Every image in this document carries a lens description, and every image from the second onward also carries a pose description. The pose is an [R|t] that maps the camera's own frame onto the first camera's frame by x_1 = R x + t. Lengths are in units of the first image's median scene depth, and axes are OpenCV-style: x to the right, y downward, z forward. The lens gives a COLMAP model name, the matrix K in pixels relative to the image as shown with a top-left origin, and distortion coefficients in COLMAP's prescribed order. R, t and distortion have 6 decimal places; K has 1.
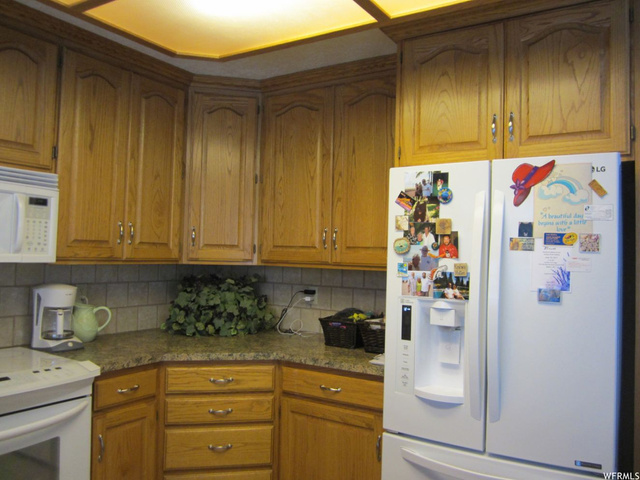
lens RADIAL K [[525.5, 0, 320.0], [0, 525.5, 240.0], [0, 0, 1]] dist [-0.043235, -0.004346]
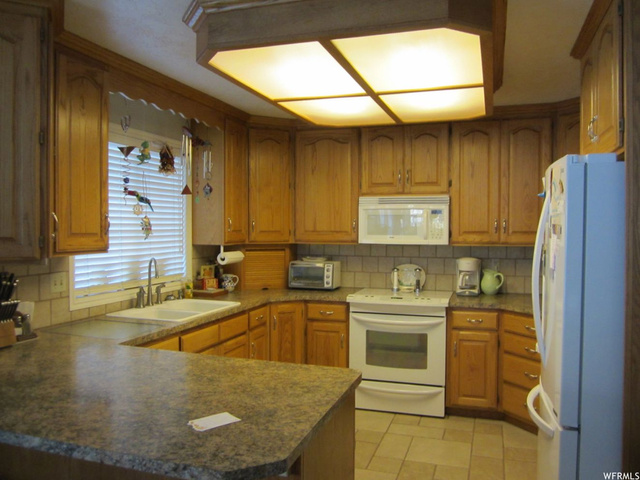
lens RADIAL K [[525.5, 0, 320.0], [0, 525.5, 240.0], [0, 0, 1]] dist [-0.043235, -0.004346]
pose [[0.234815, -0.010033, -0.971988, 1.148367], [0.027048, 0.999627, -0.003784, 0.022488], [0.971664, -0.025402, 0.234998, 0.132796]]
